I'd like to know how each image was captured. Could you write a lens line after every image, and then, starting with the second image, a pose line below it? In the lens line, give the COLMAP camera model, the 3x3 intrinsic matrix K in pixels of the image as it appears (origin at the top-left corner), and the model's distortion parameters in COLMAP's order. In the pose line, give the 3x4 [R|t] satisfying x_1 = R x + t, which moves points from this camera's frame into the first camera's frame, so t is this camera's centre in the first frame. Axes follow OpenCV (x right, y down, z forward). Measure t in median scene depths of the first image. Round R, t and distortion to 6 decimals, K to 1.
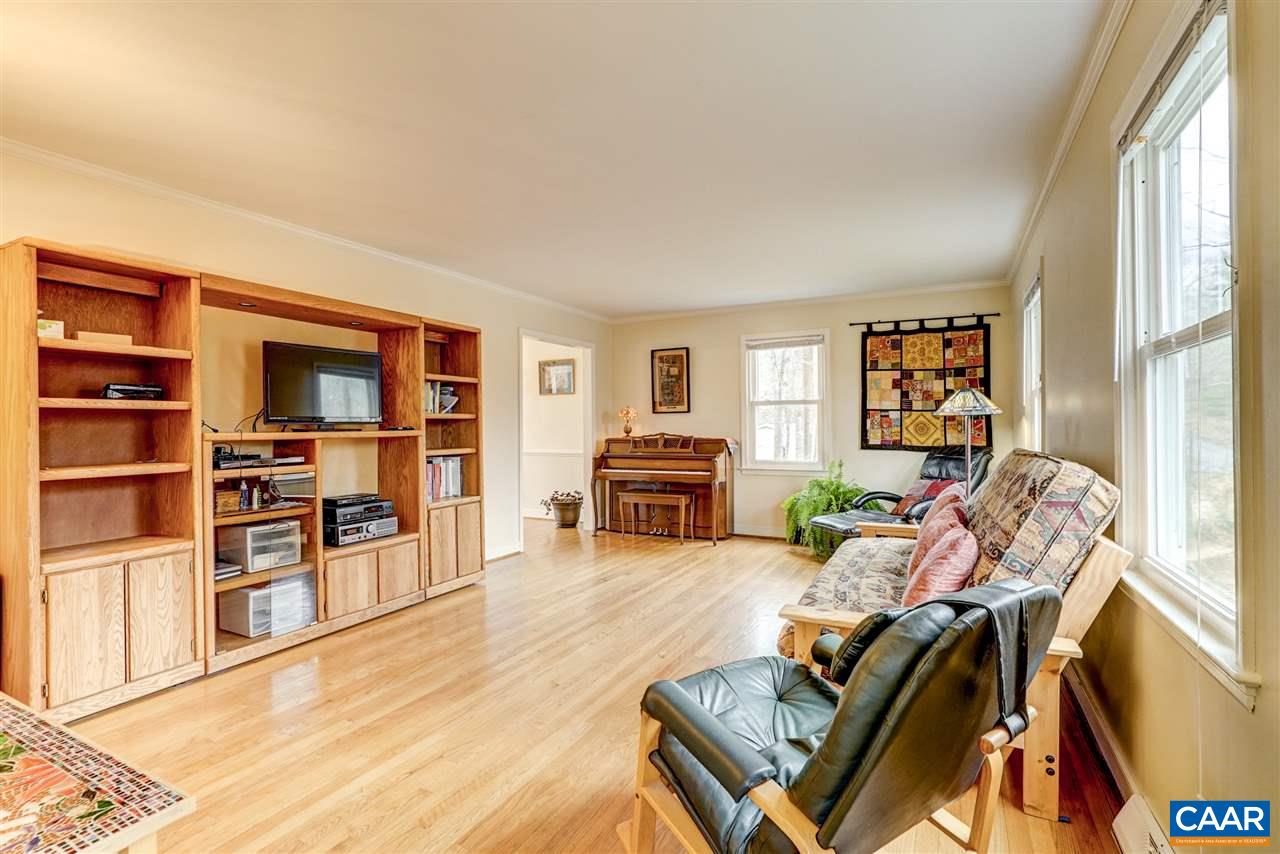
lens RADIAL K [[601.6, 0, 640.0], [0, 601.6, 427.0], [0, 0, 1]] dist [-0.001675, 0.000284]
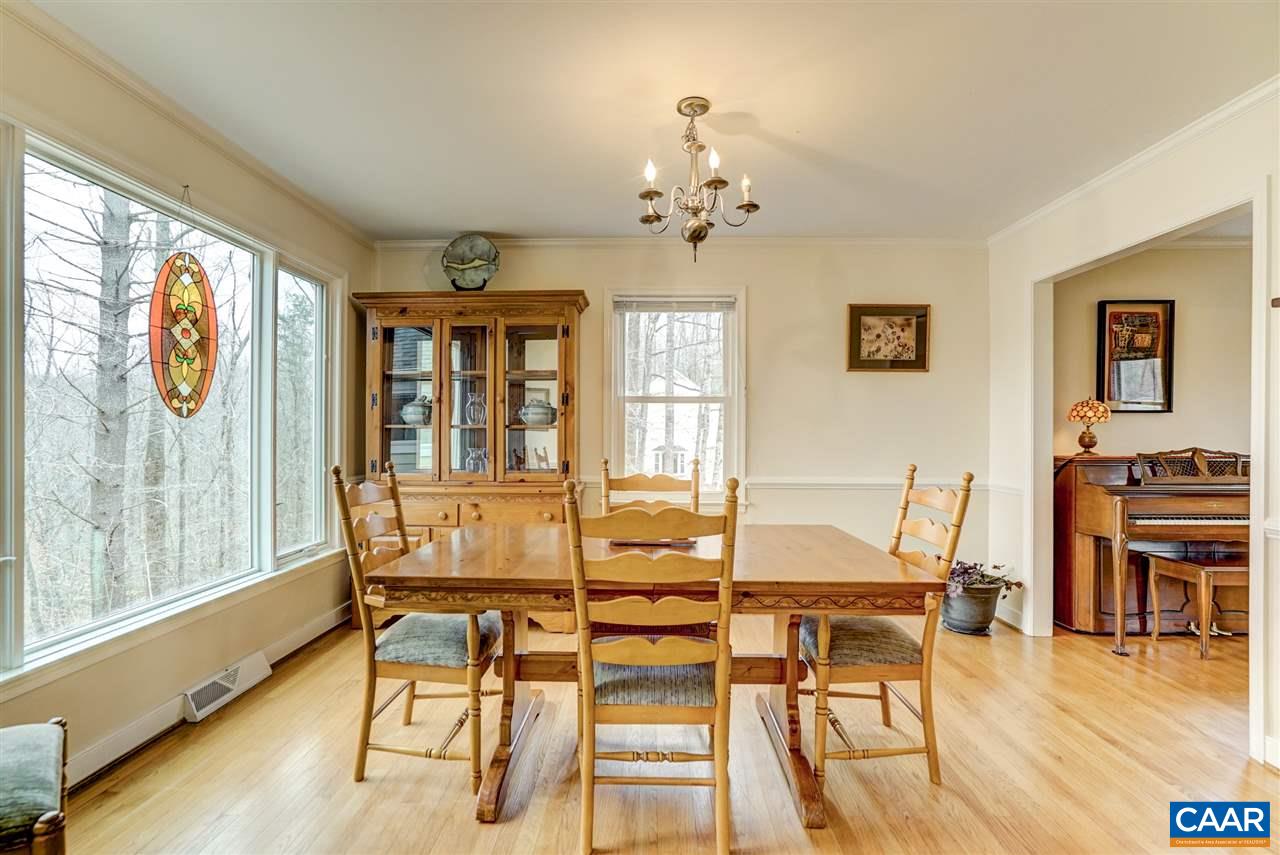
lens RADIAL K [[601.6, 0, 640.0], [0, 601.6, 427.5], [0, 0, 1]] dist [-0.001675, 0.000284]
pose [[0.895171, 0.018999, 0.445318, -0.627631], [-0.015972, 0.999817, -0.010549, 0.004916], [-0.445437, 0.002330, 0.895310, 0.689737]]
